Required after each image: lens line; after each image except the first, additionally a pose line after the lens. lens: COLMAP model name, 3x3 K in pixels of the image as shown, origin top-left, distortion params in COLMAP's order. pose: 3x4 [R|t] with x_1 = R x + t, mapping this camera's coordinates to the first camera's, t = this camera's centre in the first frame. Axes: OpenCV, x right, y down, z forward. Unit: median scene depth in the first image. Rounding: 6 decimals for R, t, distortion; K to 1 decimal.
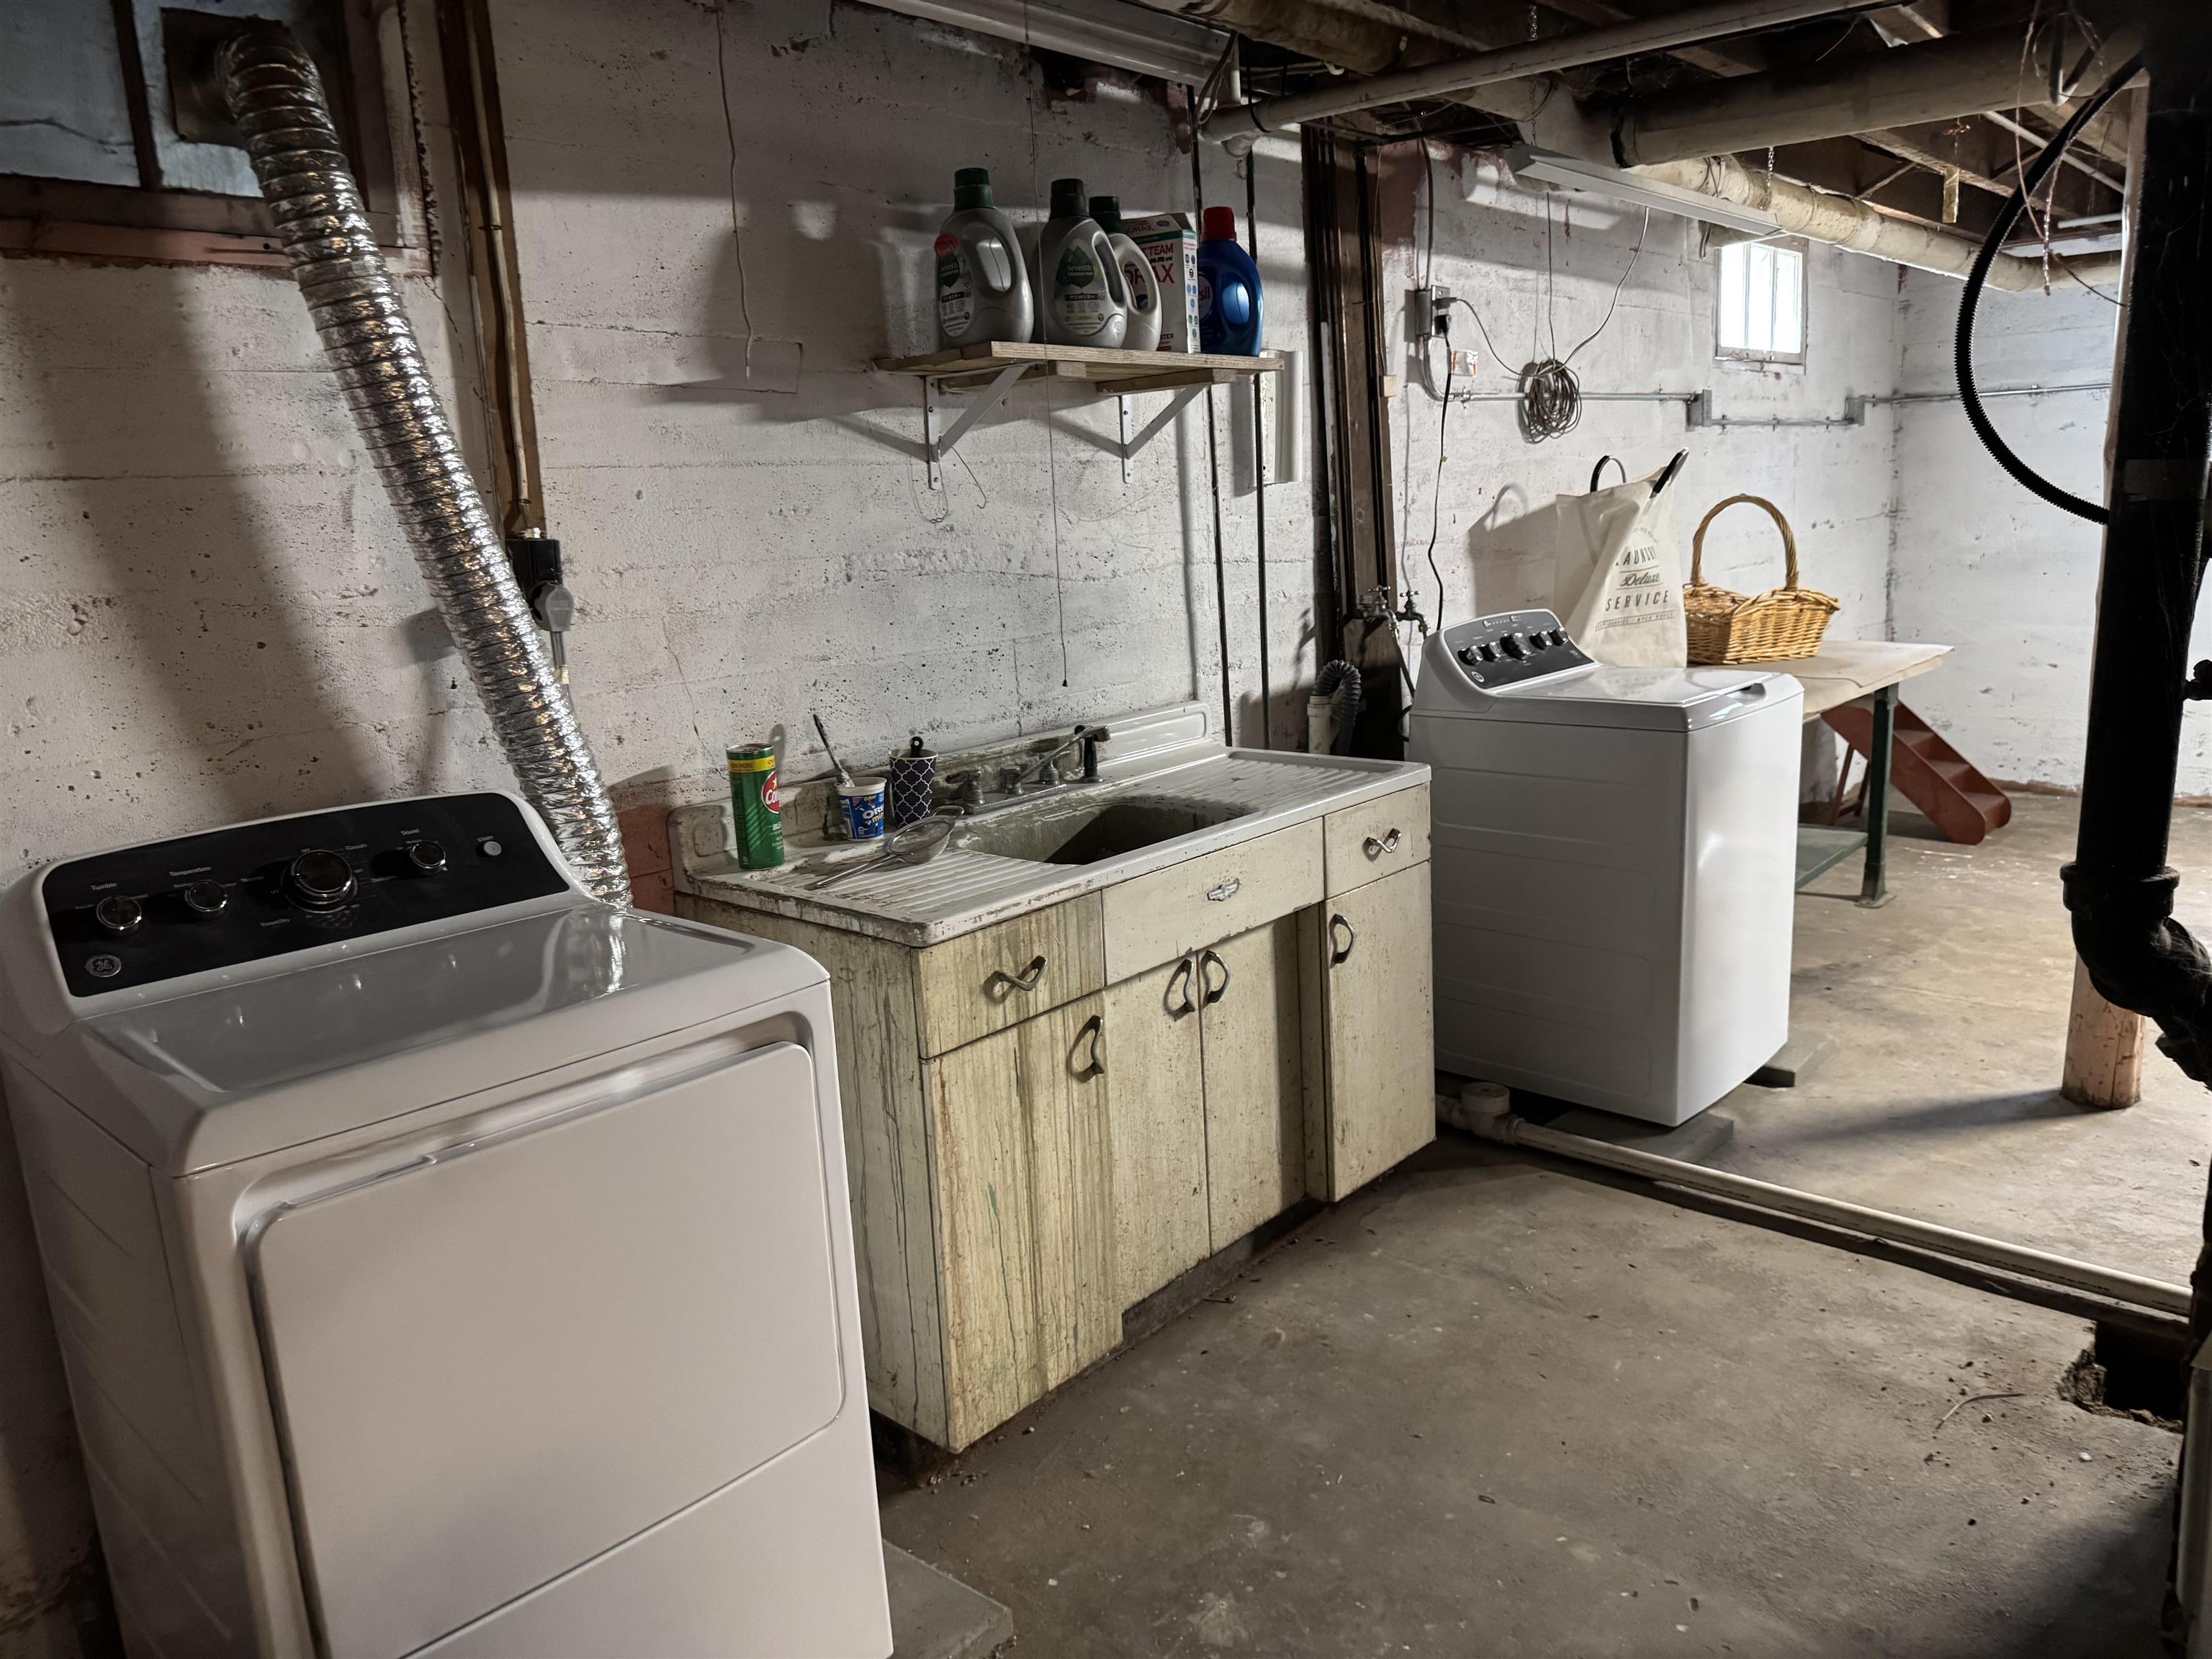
lens RADIAL K [[1590.3, 0, 1101.4], [0, 1590.3, 830.4], [0, 0, 1]] dist [0.069627, -0.086224]
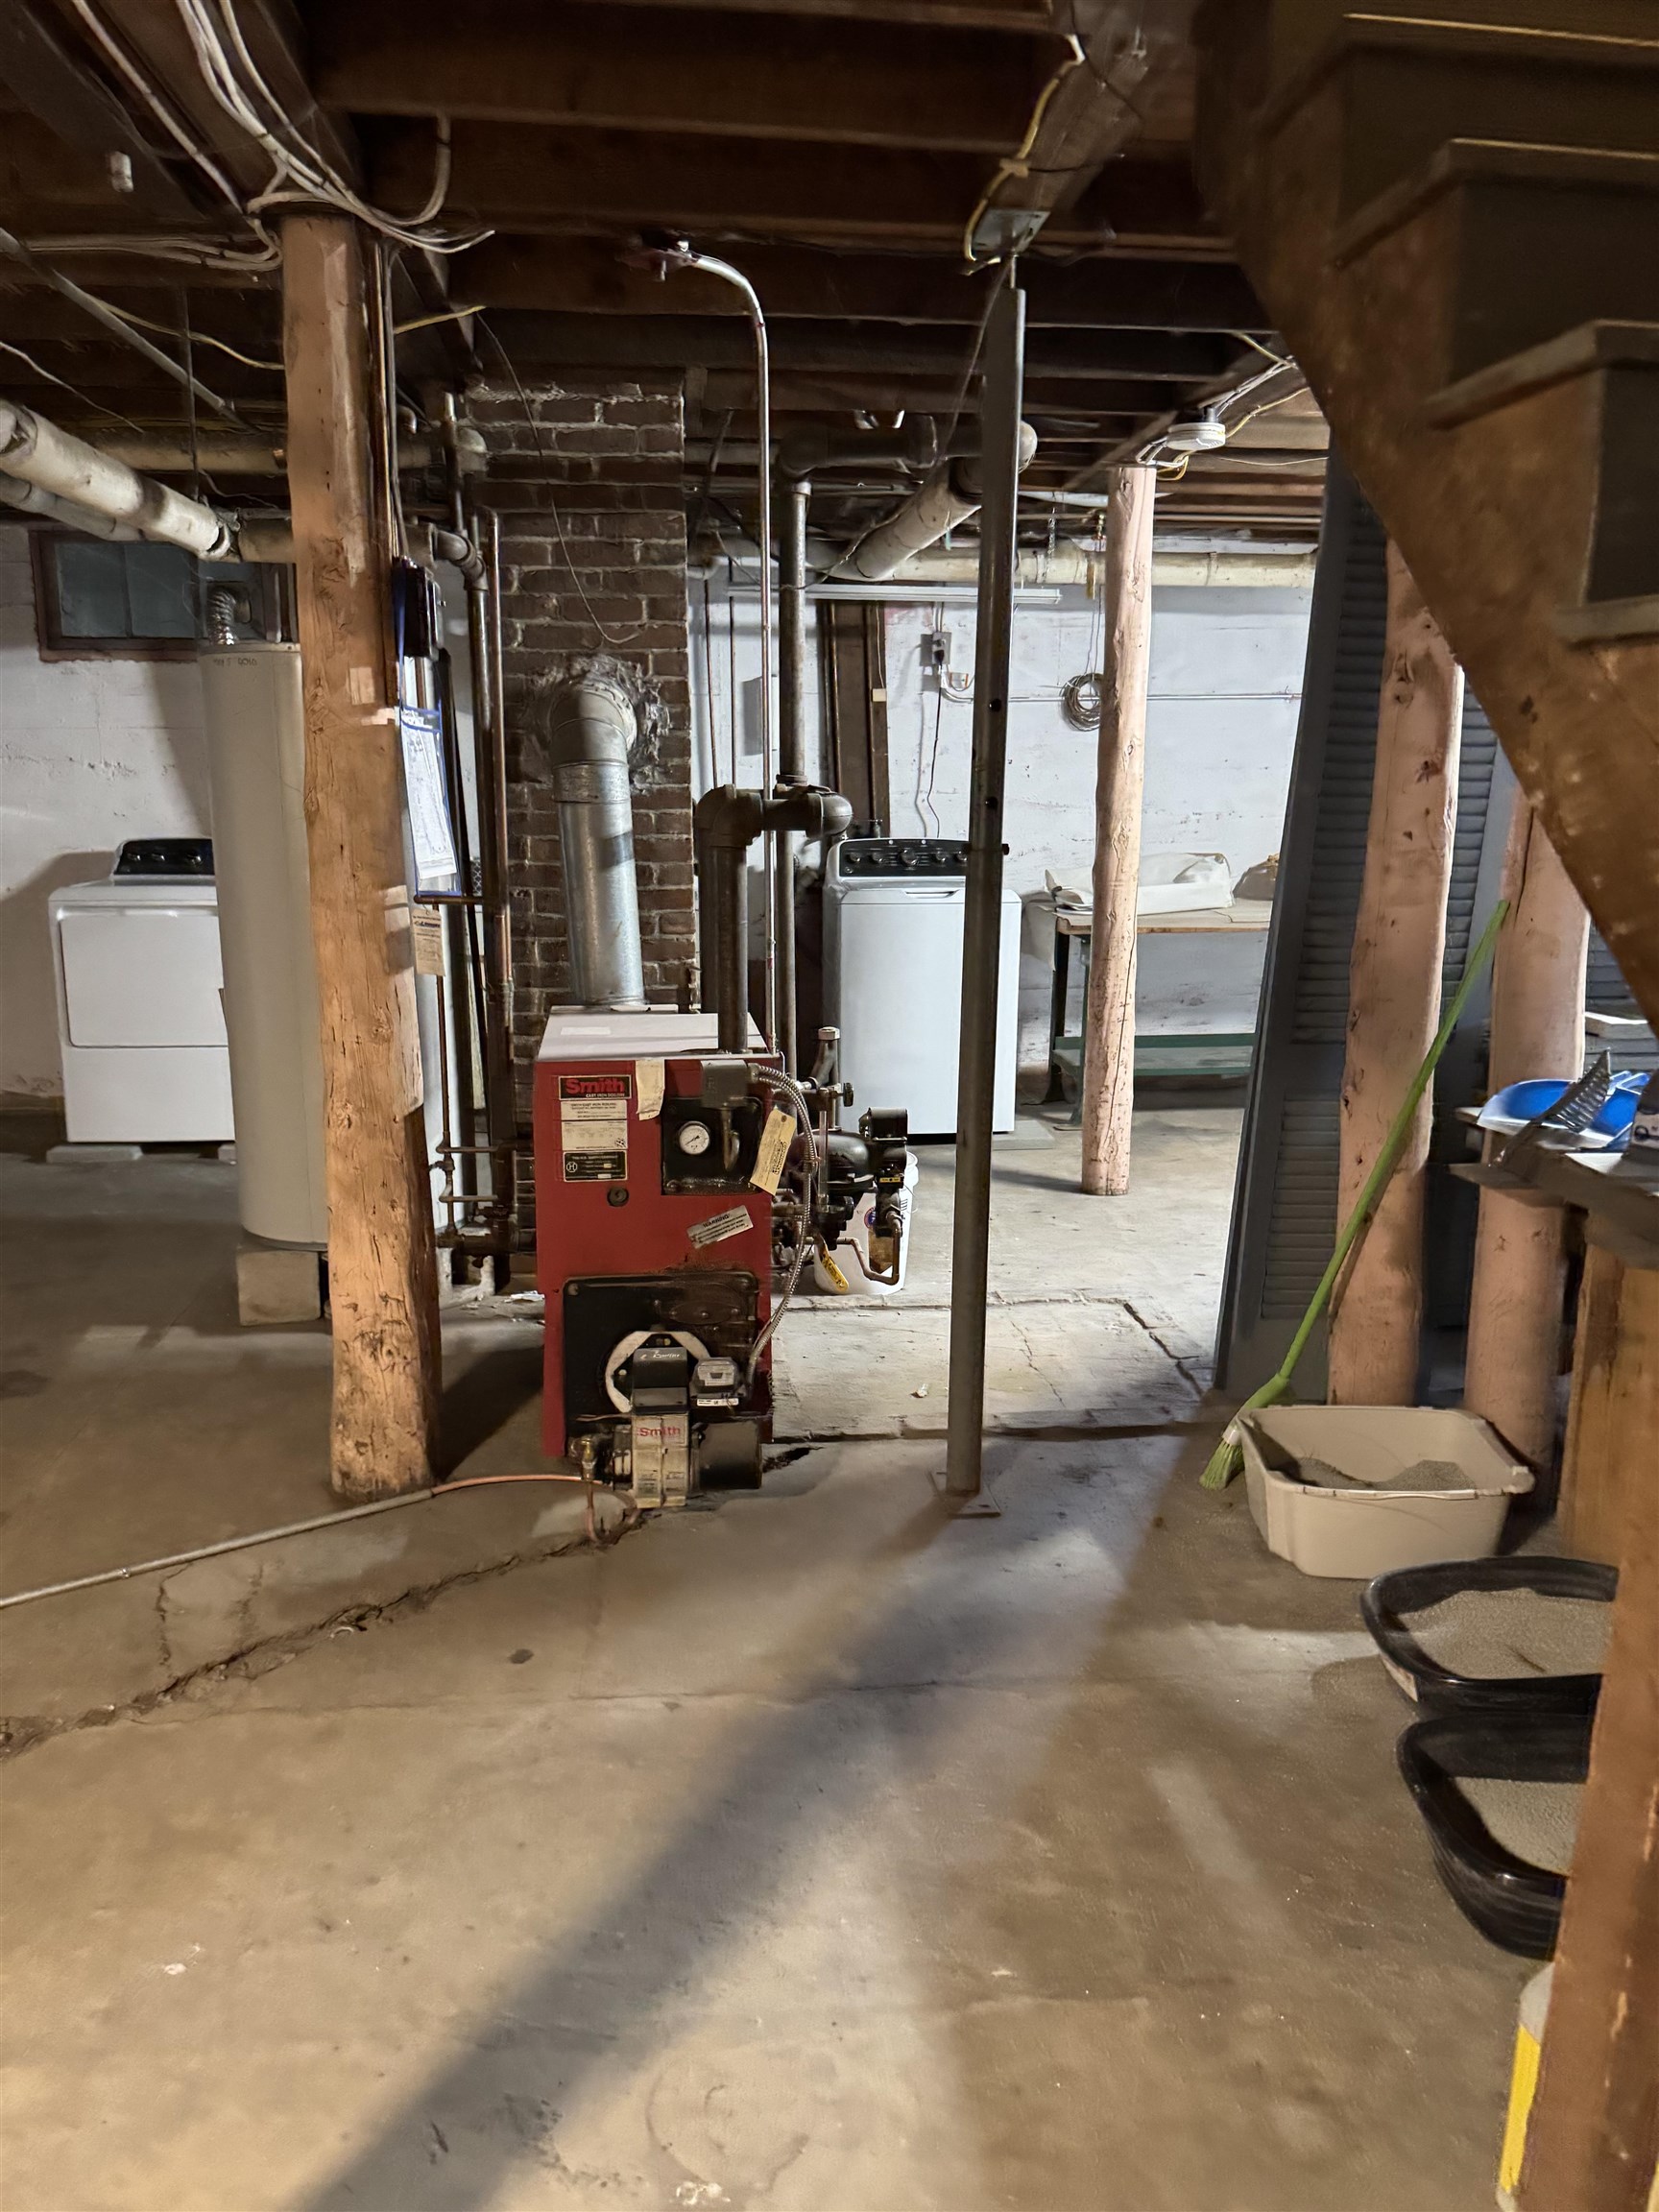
lens RADIAL K [[1590.3, 0, 827.2], [0, 1590.3, 1104.0], [0, 0, 1]] dist [0.069627, -0.086224]
pose [[0.732378, 0.198128, -0.651435, 2.139160], [-0.176897, 0.979243, 0.098950, -0.022950], [0.657518, 0.042768, 0.752224, -0.445423]]
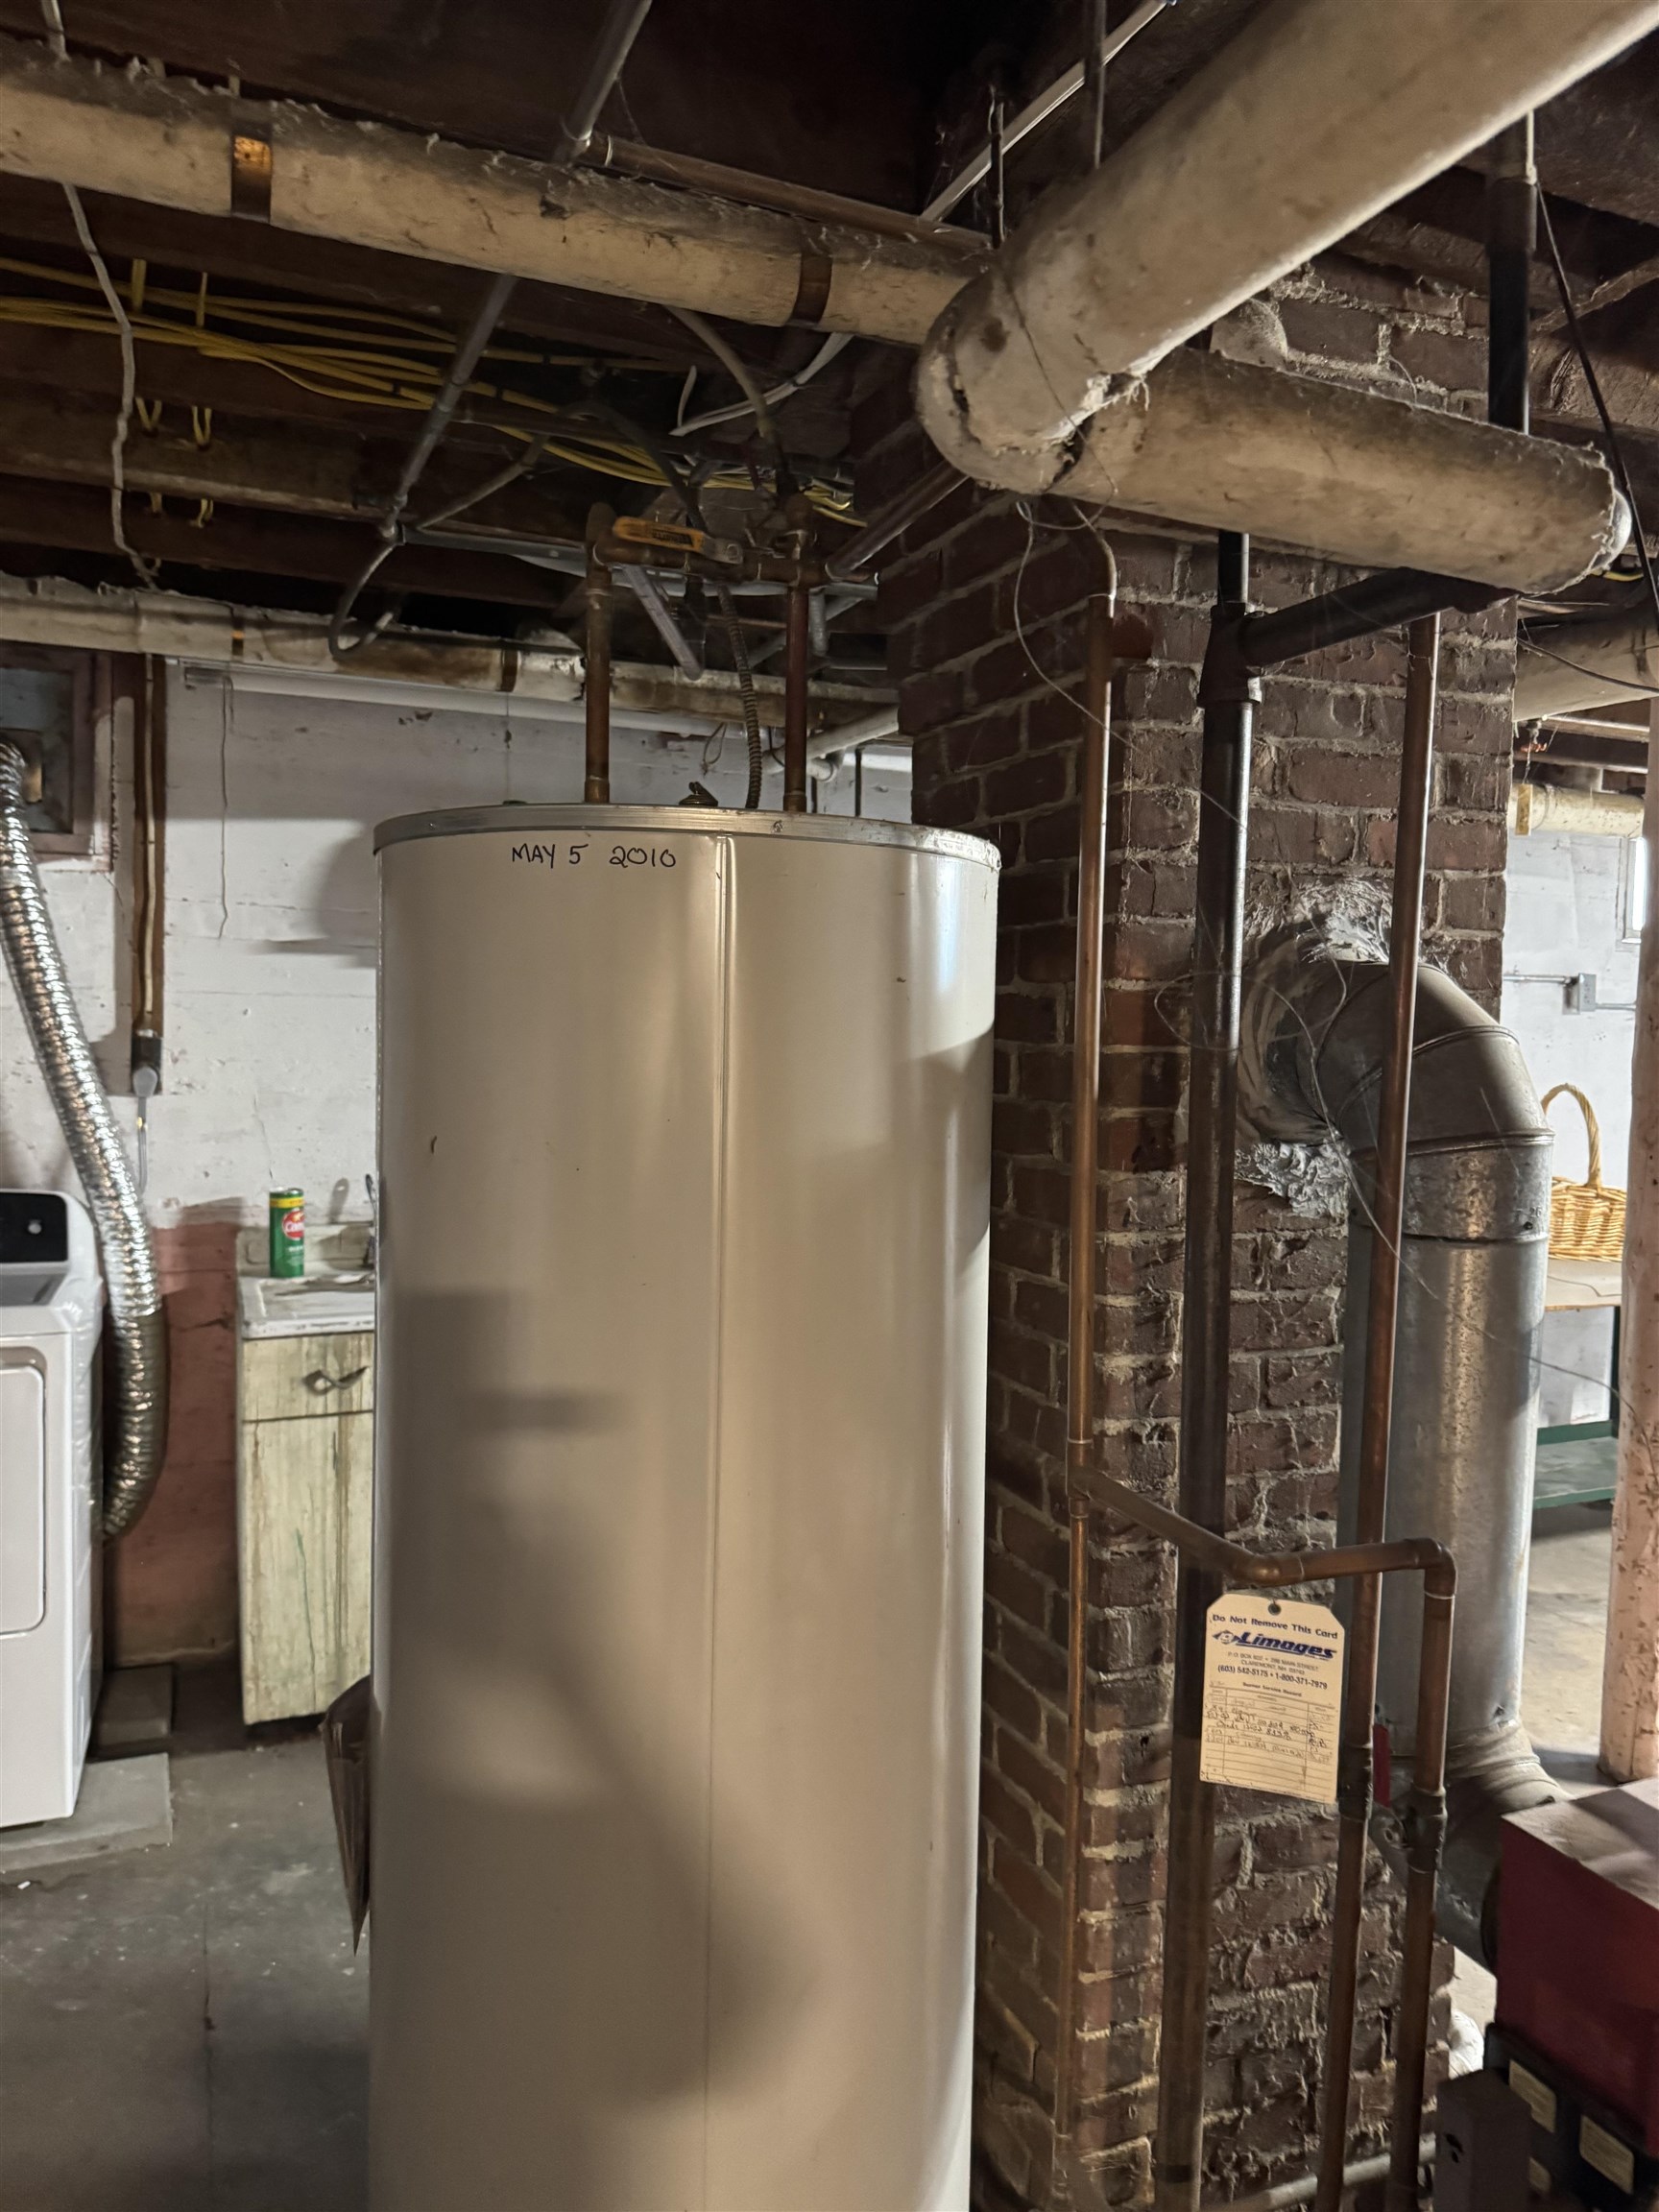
lens RADIAL K [[1590.3, 0, 841.6], [0, 1590.3, 1100.8], [0, 0, 1]] dist [0.069627, -0.086224]
pose [[0.897160, 0.098561, -0.430570, 0.886409], [-0.156961, 0.982303, -0.102197, -0.067419], [0.412877, 0.159270, 0.896753, -0.087551]]
